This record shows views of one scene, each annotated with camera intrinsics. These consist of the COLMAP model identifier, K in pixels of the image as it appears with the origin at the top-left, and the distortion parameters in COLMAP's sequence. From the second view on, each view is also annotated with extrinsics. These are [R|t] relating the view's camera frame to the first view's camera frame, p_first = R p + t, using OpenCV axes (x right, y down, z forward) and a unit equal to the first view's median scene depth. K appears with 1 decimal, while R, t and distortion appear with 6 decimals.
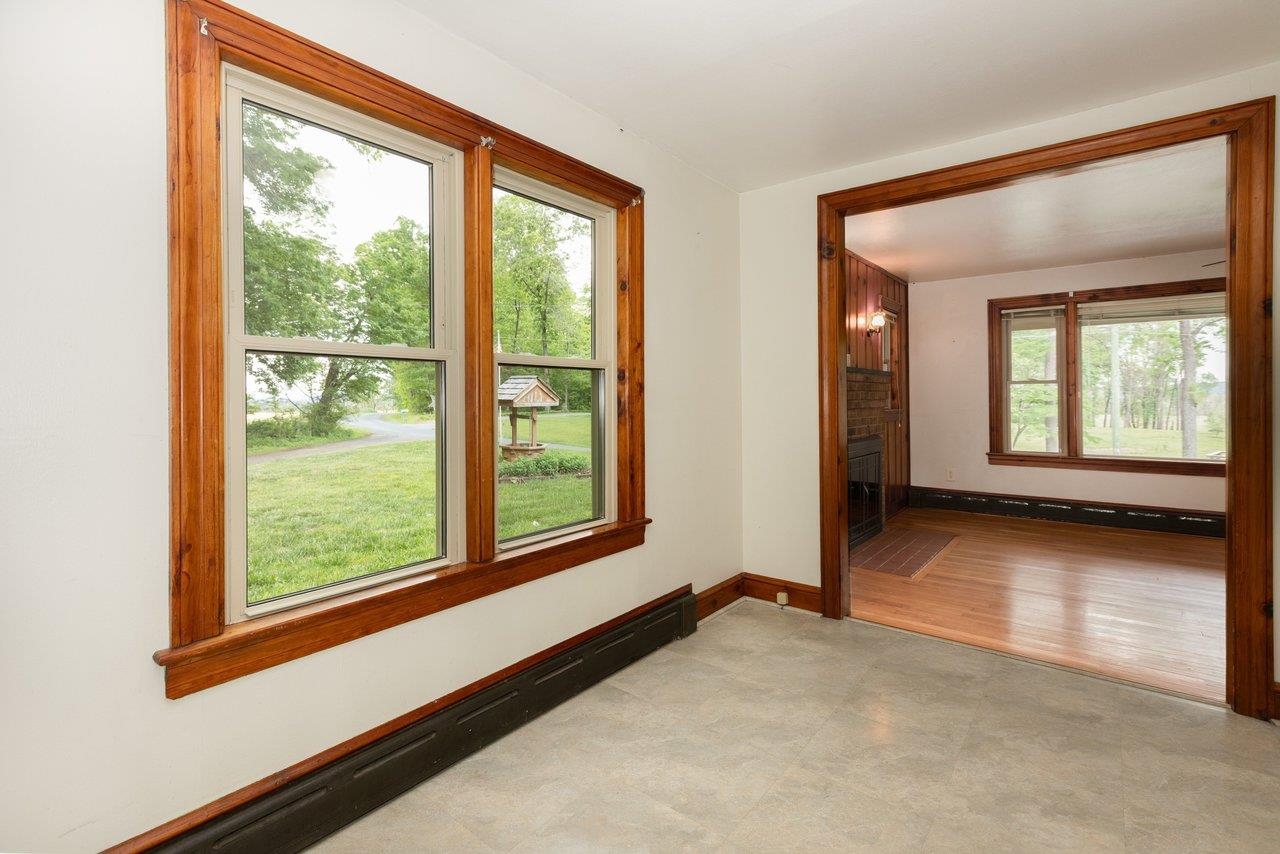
lens RADIAL K [[571.9, 0, 639.9], [0, 571.9, 401.9], [0, 0, 1]] dist [0.001275, 0.000255]
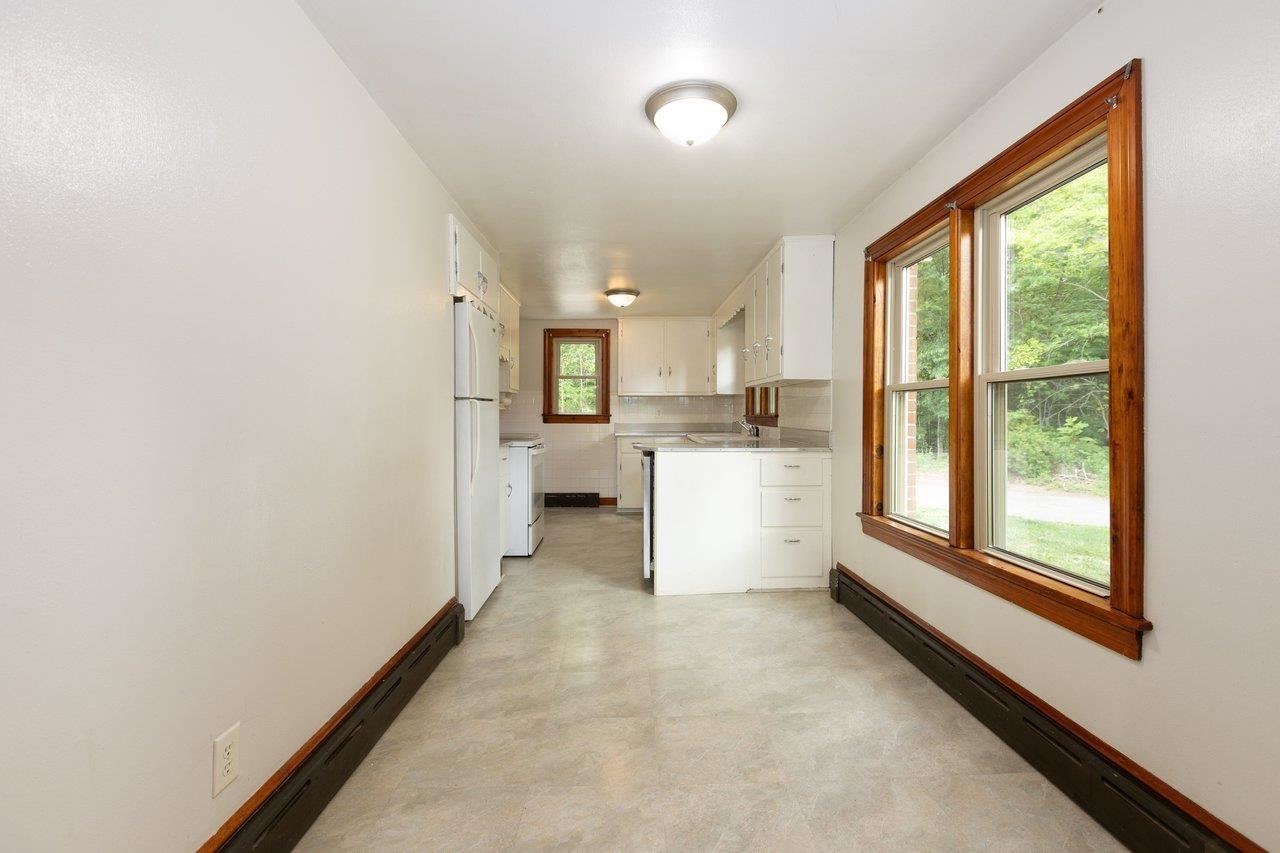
lens RADIAL K [[571.9, 0, 639.9], [0, 571.9, 401.4], [0, 0, 1]] dist [0.001275, 0.000255]
pose [[-0.757710, -0.013719, -0.652448, 1.030048], [-0.001416, 0.999811, -0.019379, -0.008125], [0.652590, -0.013759, -0.757586, 1.468278]]
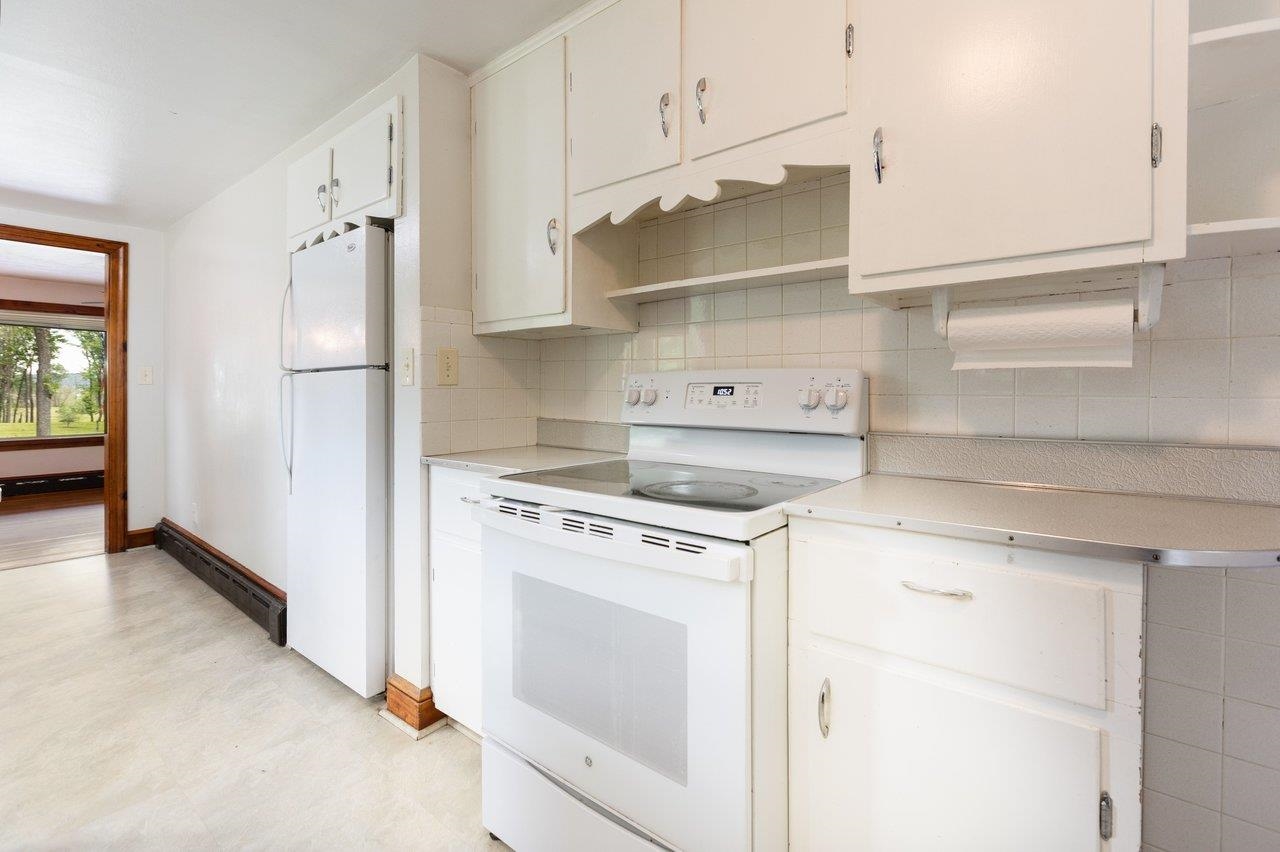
lens RADIAL K [[571.9, 0, 639.9], [0, 571.9, 400.9], [0, 0, 1]] dist [0.001275, 0.000255]
pose [[-0.004672, -0.008418, 0.999954, -0.924798], [-0.004845, 0.999953, 0.008396, 0.002112], [-0.999977, -0.004805, -0.004713, -0.800600]]
